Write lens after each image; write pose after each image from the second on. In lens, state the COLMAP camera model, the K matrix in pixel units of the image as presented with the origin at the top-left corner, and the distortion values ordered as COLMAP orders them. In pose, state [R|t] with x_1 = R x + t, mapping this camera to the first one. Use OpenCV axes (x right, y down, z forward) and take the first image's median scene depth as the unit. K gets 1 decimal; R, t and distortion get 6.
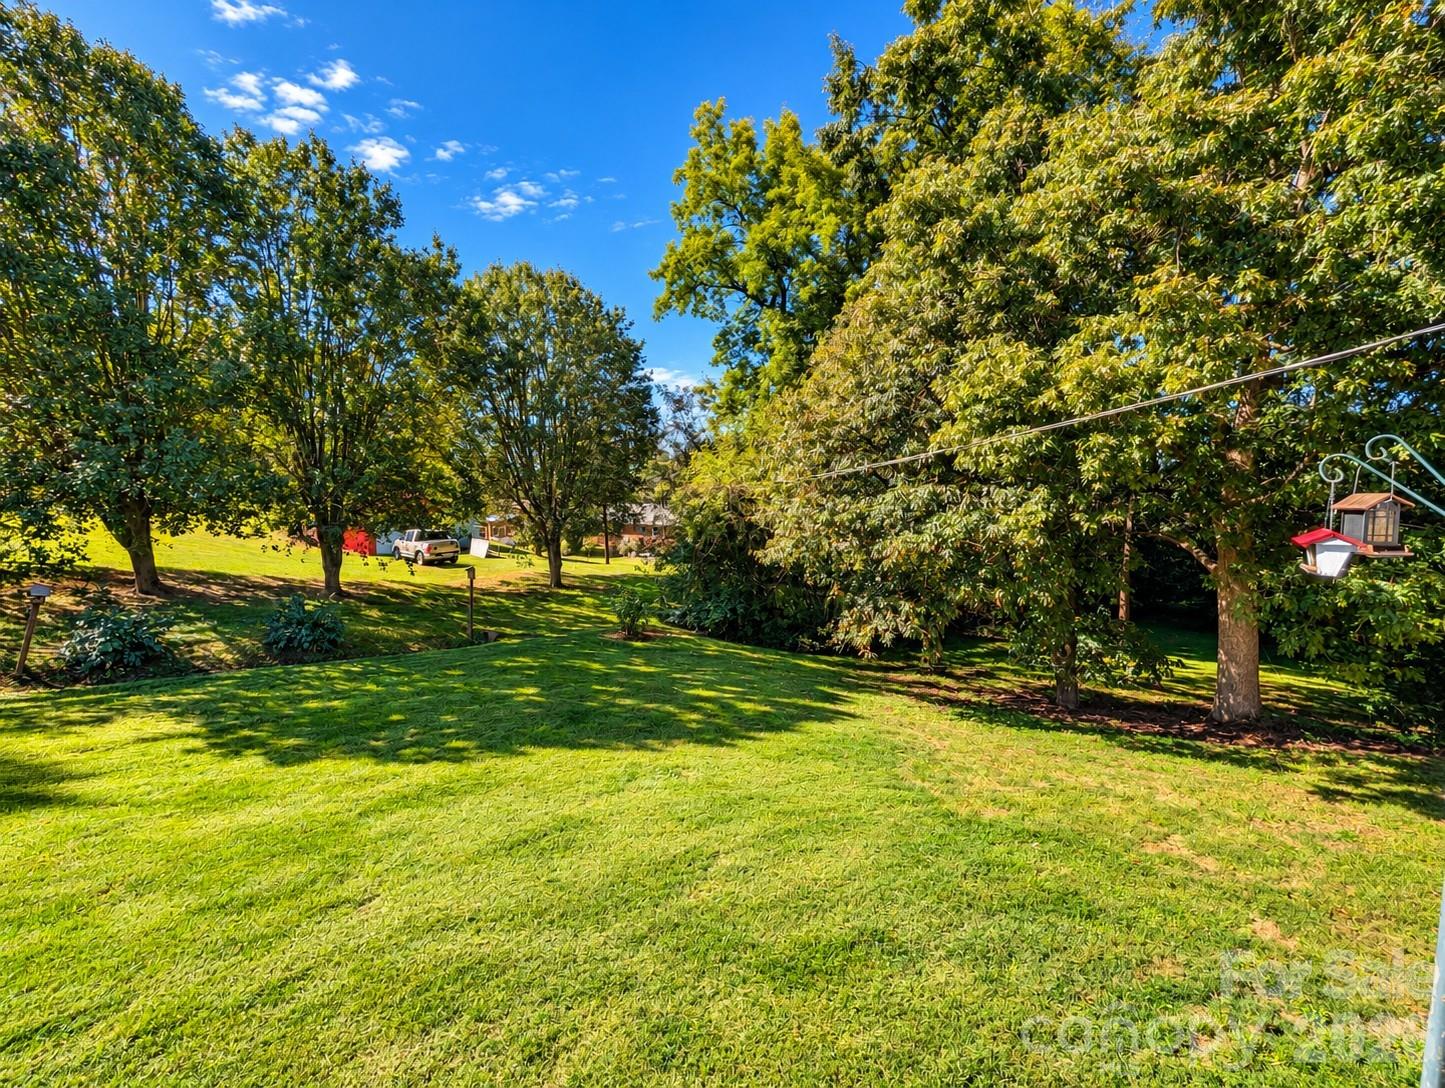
lens RADIAL K [[560.2, 0, 719.9], [0, 560.2, 546.1], [0, 0, 1]] dist [-0.001053, 0.000103]
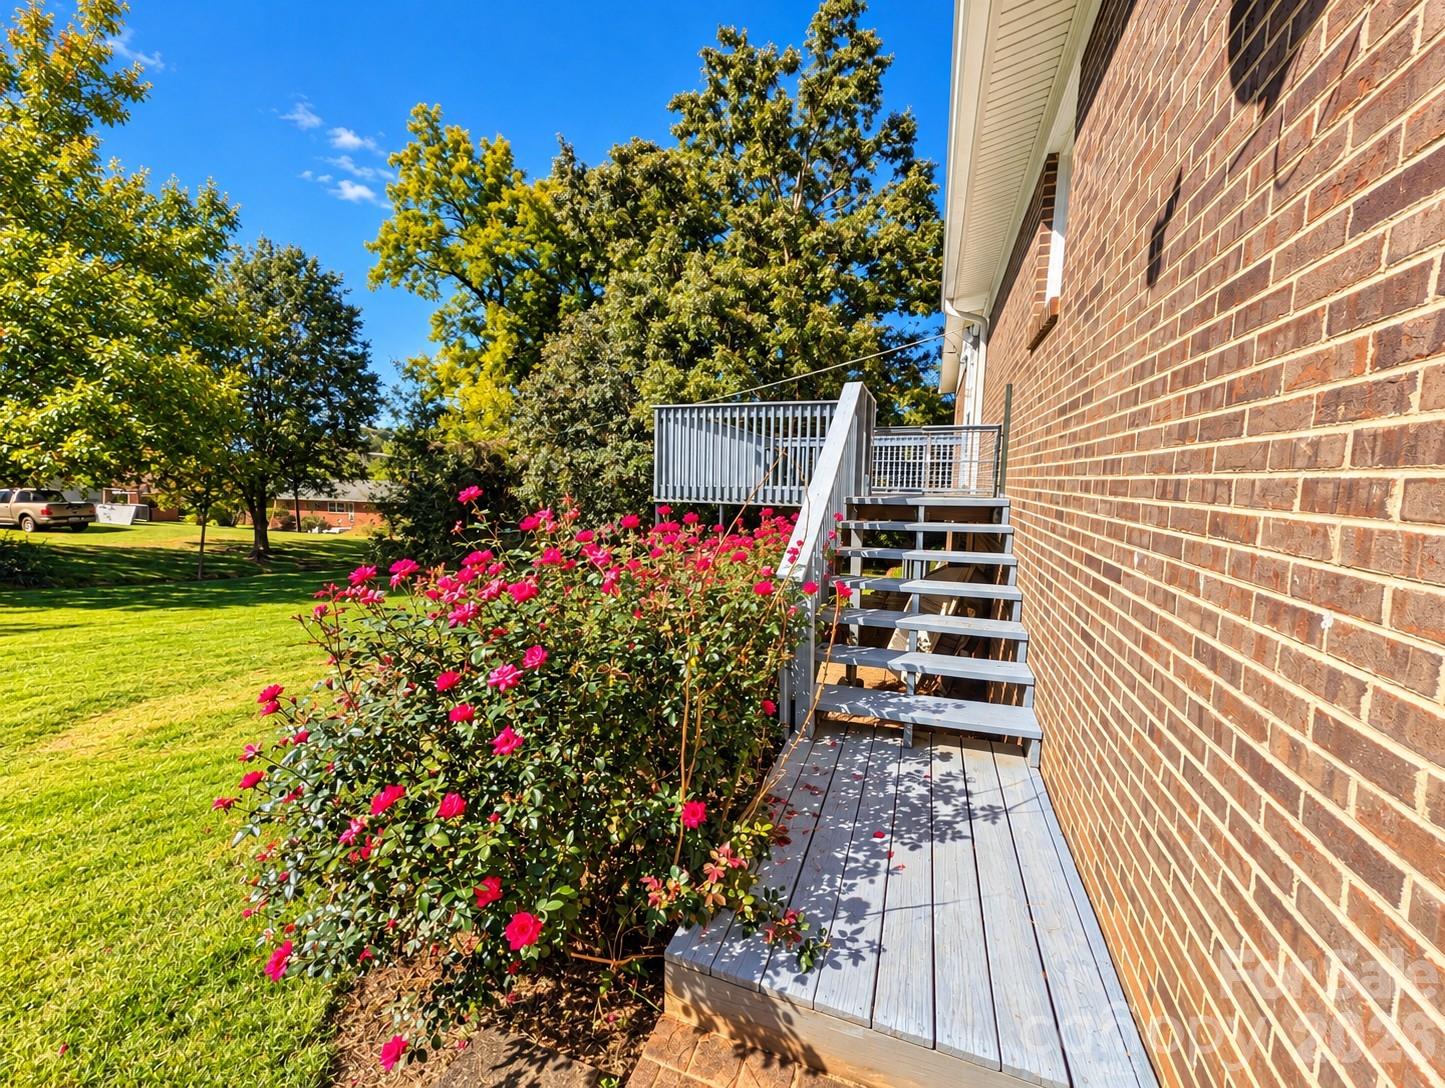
lens RADIAL K [[560.2, 0, 726.2], [0, 560.2, 542.6], [0, 0, 1]] dist [-0.001053, 0.000103]
pose [[0.853696, -0.027286, 0.520056, -0.214302], [0.025186, 0.999621, 0.011102, 0.149035], [-0.520161, 0.003620, 0.854060, -0.475060]]
